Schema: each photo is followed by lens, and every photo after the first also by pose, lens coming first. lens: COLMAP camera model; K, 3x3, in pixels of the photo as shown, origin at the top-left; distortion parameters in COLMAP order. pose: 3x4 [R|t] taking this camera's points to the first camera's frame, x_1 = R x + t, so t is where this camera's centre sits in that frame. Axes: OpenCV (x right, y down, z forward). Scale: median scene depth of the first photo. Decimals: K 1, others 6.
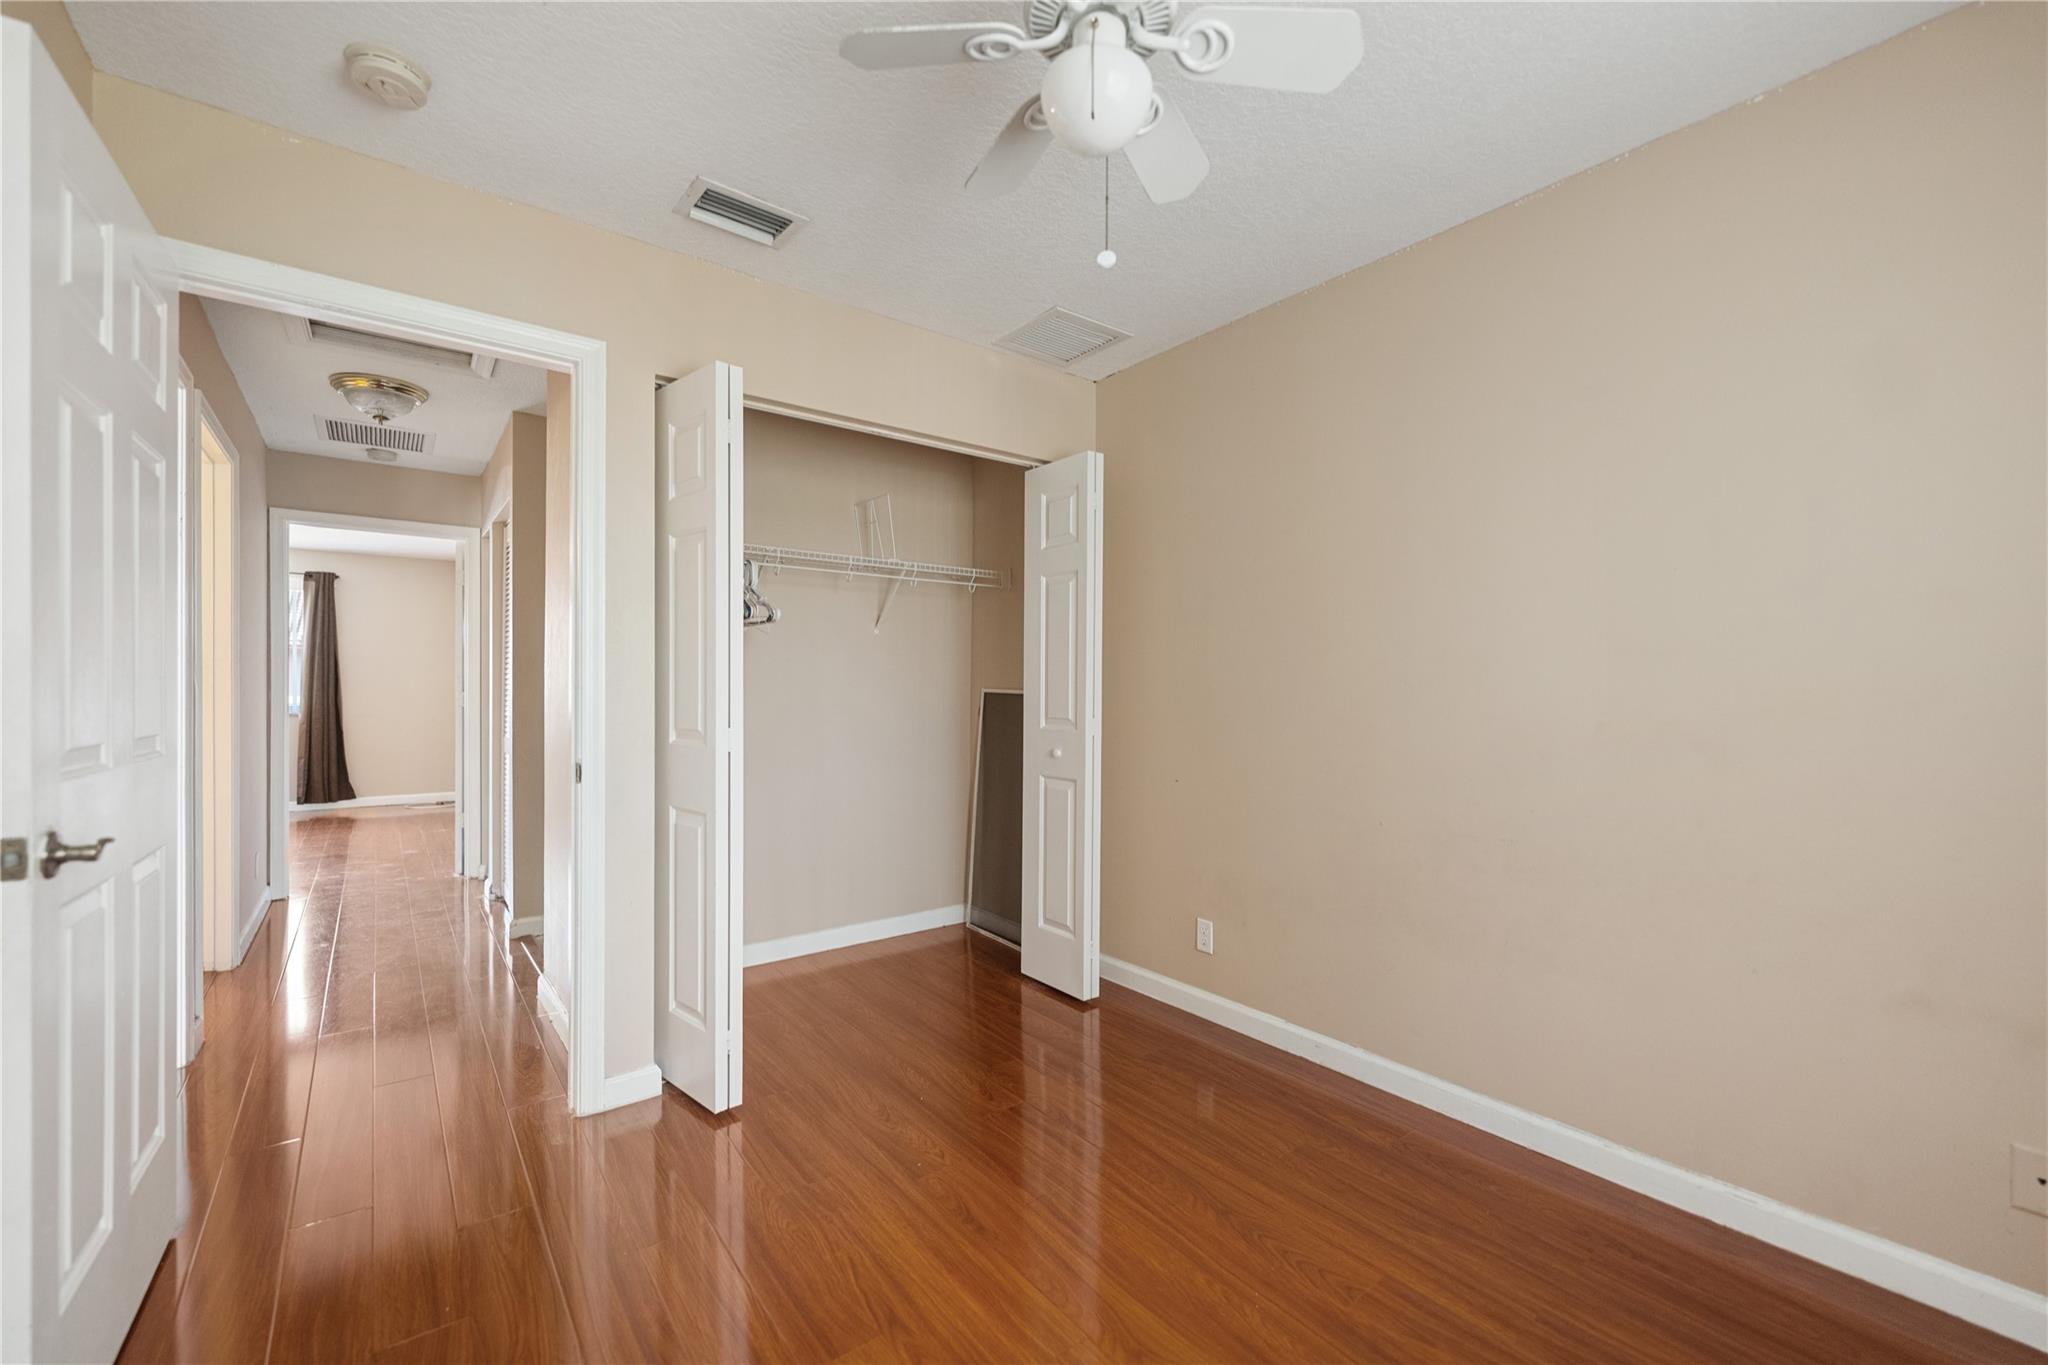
lens RADIAL K [[823.0, 0, 1024.0], [0, 823.0, 682.5], [0, 0, 1]] dist [-0.003139, -0.000446]
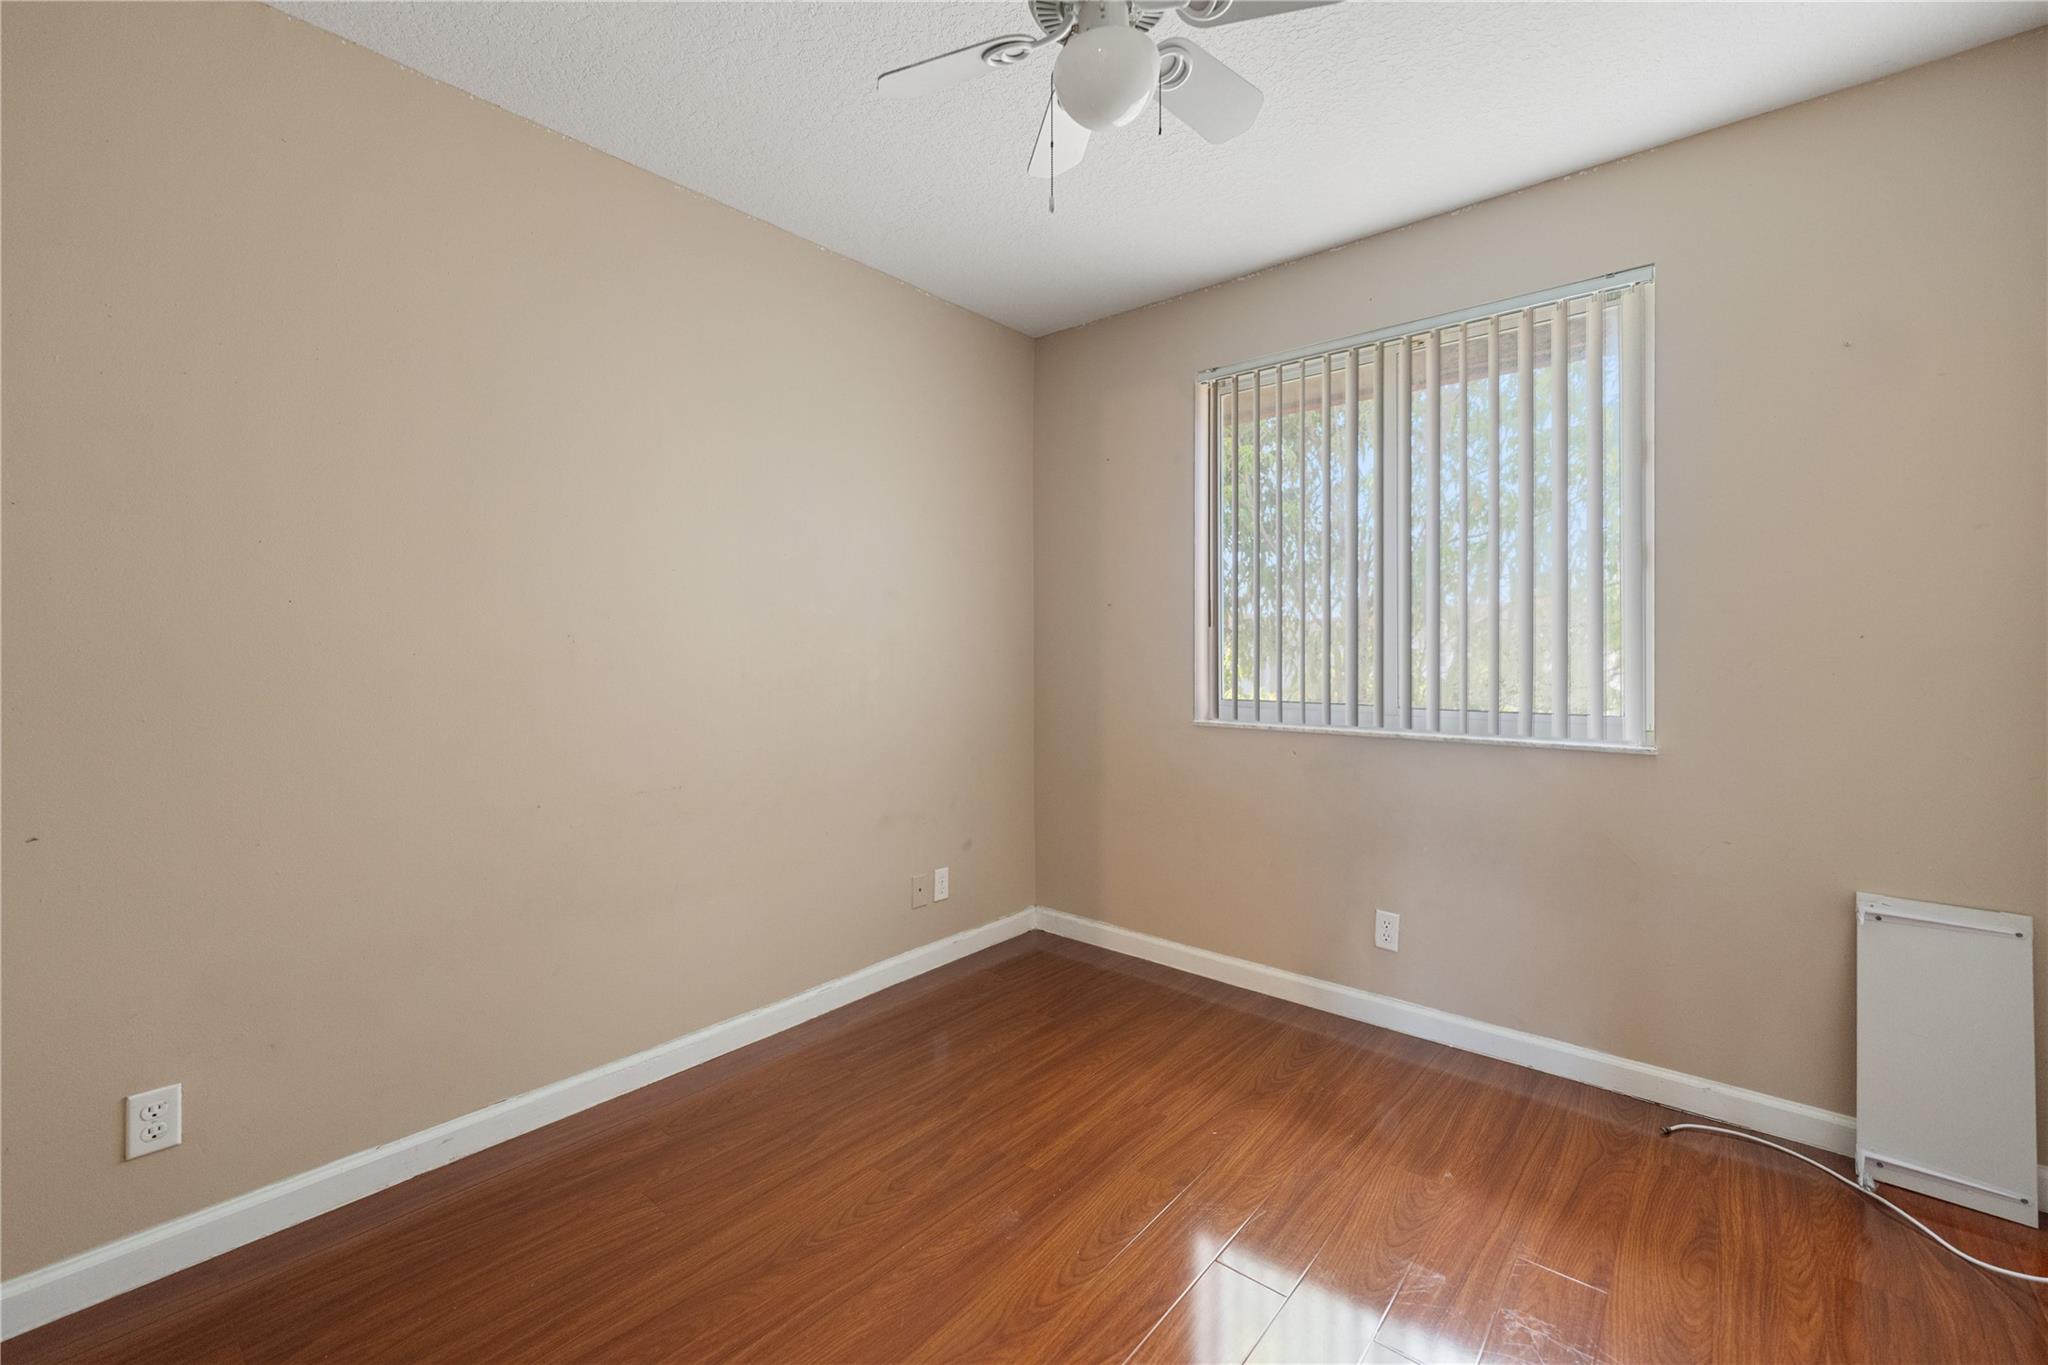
lens RADIAL K [[842.2, 0, 1020.8], [0, 842.2, 626.5], [0, 0, 1]] dist [-0.000825, -0.000134]
pose [[-0.195403, 0.024206, 0.980424, -0.756328], [-0.005789, 0.999649, -0.025834, 0.018721], [-0.980706, -0.010724, -0.195194, 1.060551]]
